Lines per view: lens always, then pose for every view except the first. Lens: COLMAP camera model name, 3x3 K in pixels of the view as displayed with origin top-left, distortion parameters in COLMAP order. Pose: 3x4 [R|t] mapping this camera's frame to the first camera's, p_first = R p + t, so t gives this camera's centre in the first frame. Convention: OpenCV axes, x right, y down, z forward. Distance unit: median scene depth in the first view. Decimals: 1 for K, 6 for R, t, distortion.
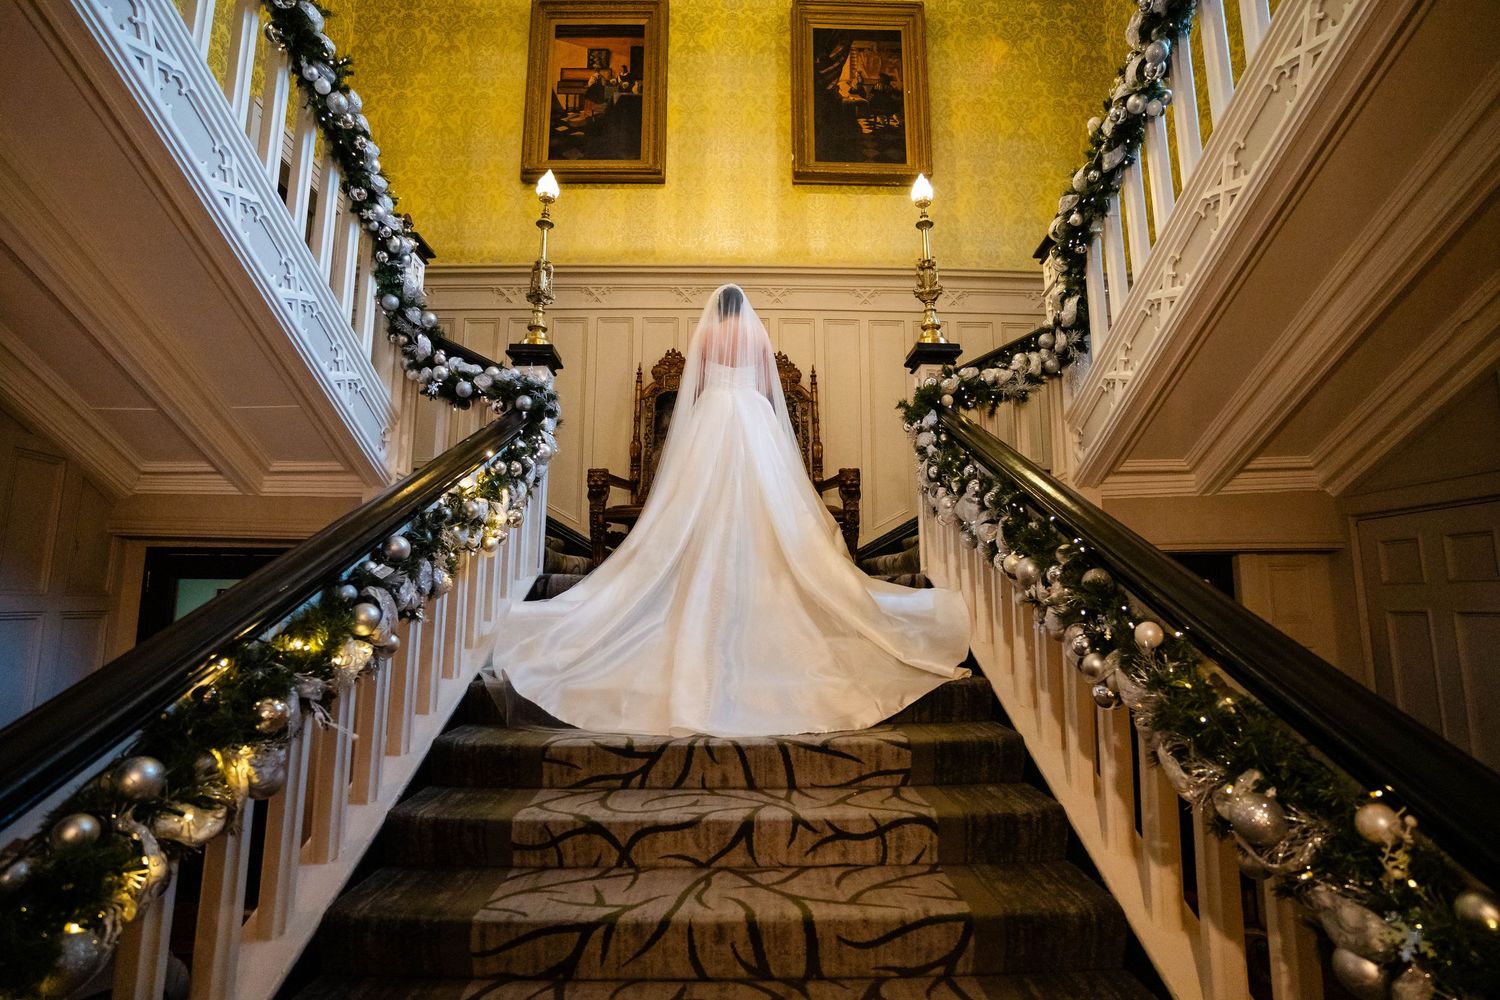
lens RADIAL K [[794.2, 0, 748.5], [0, 794.2, 531.2], [0, 0, 1]] dist [-0.053893, 0.020455]
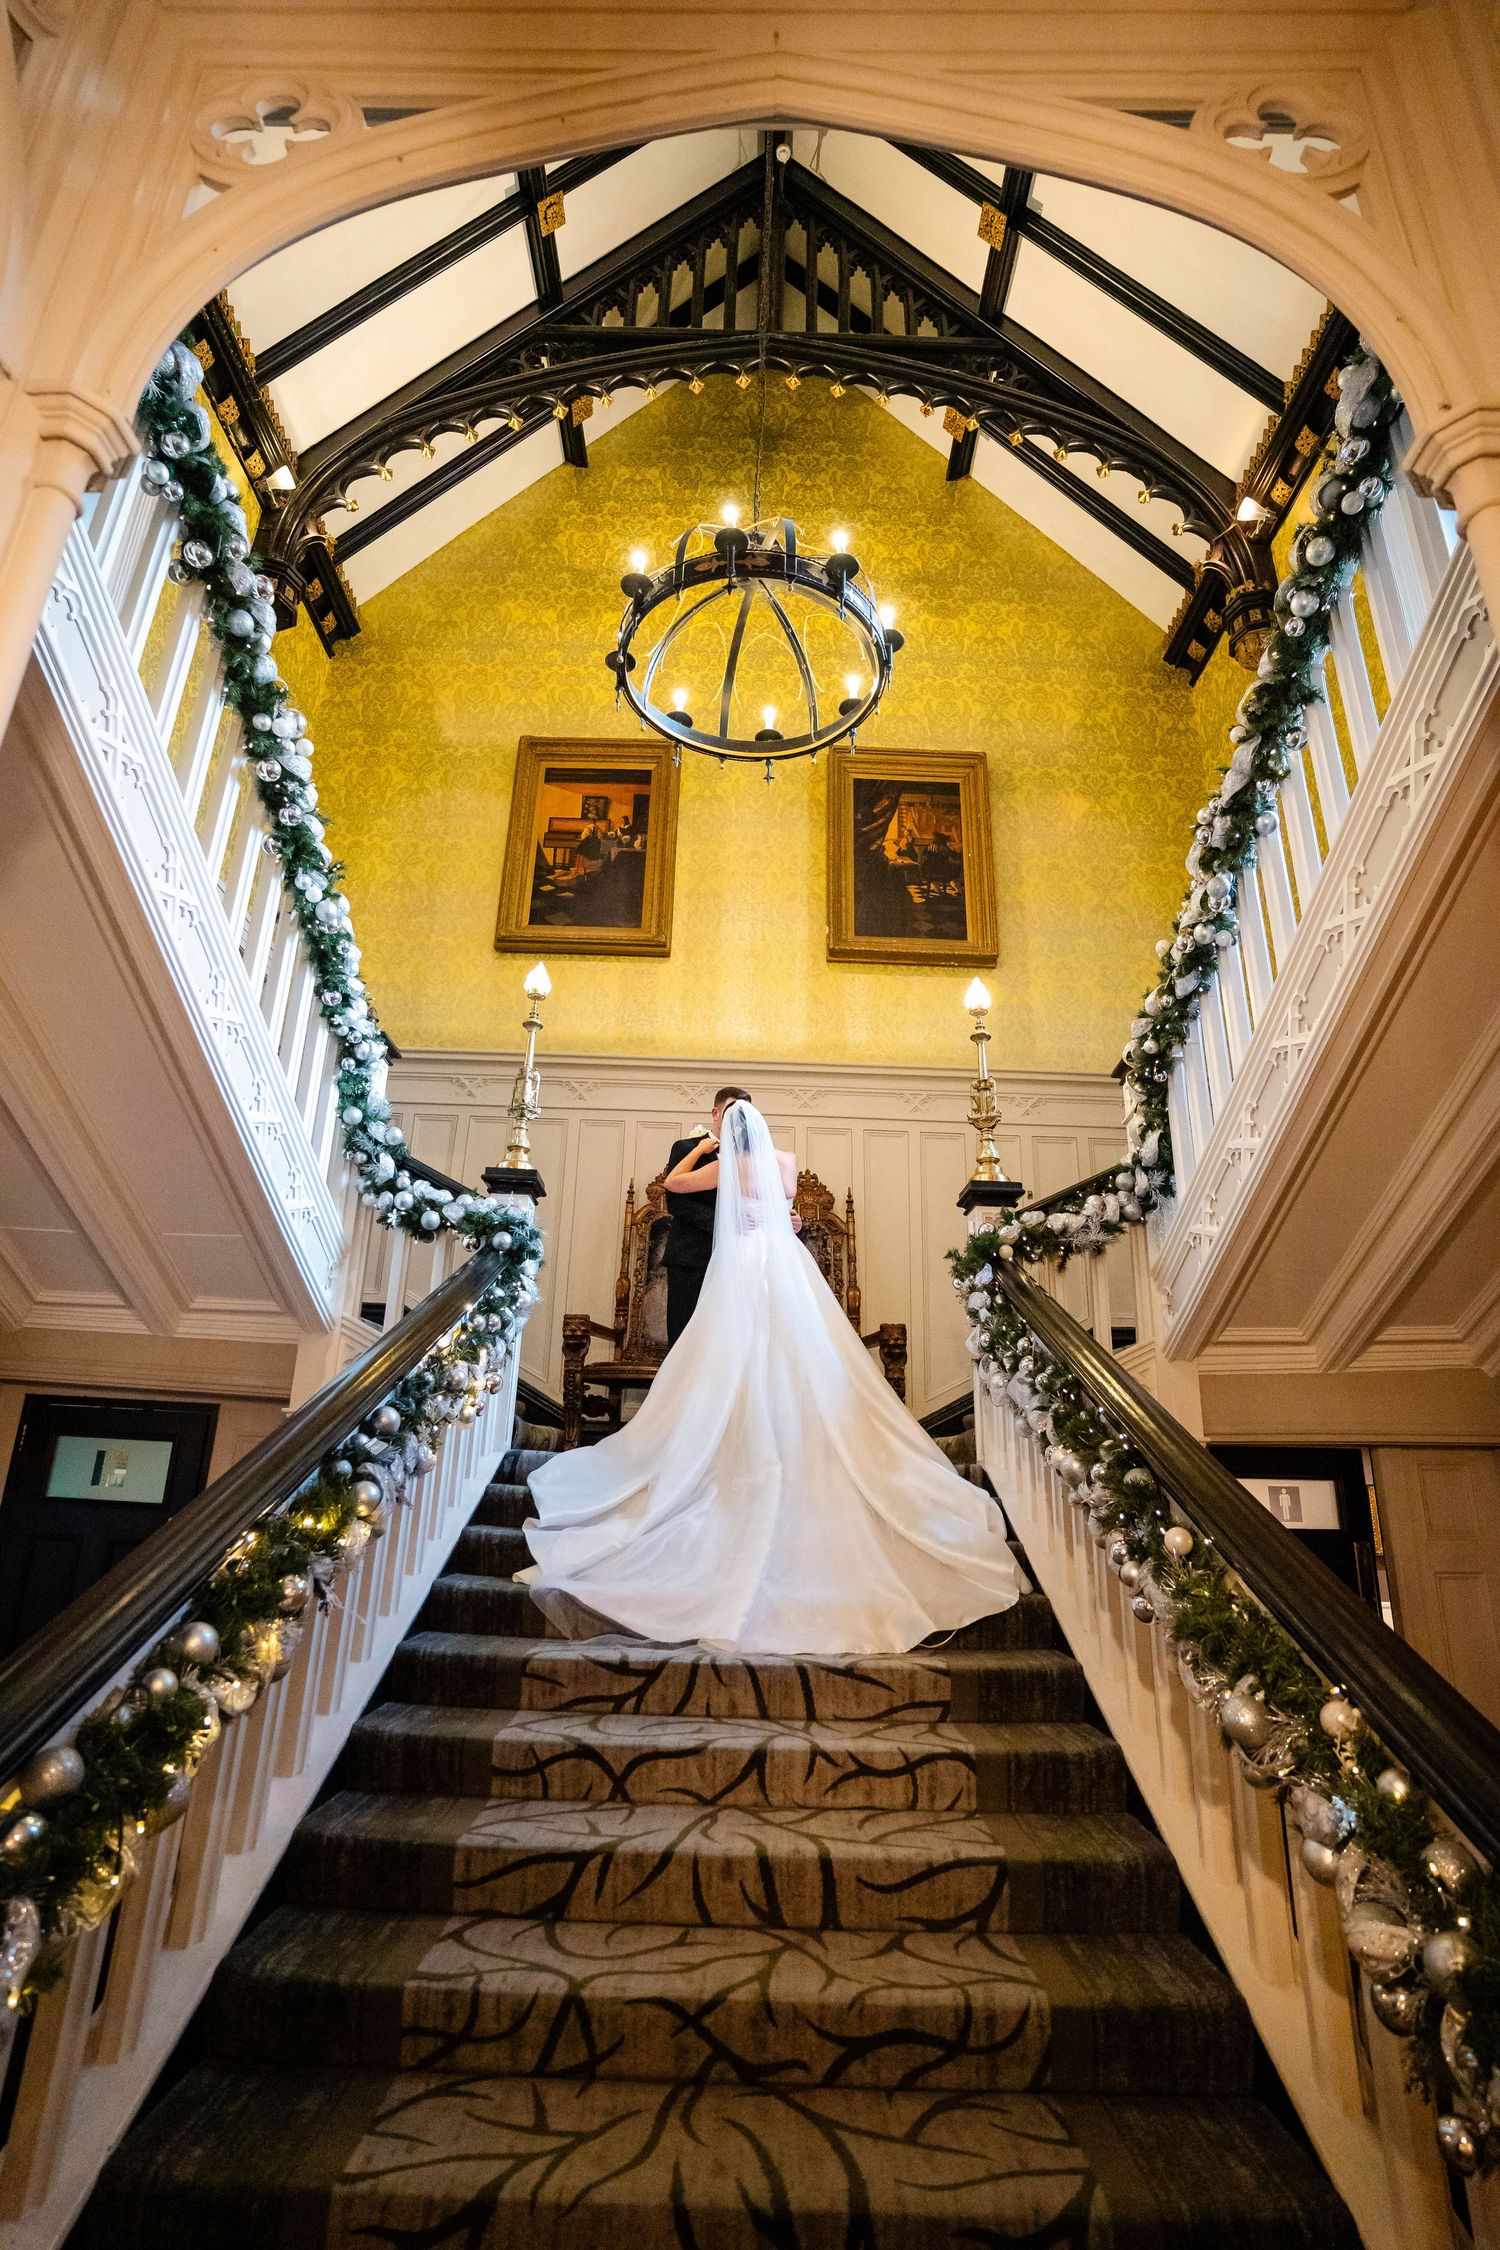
lens RADIAL K [[1191.3, 0, 740.1], [0, 1191.3, 1104.0], [0, 0, 1]] dist [-0.053893, 0.020455]
pose [[0.999481, 0.026090, -0.018889, -0.009684], [-0.029742, 0.972660, -0.230323, -0.019284], [0.012363, 0.230765, 0.972931, -0.253066]]
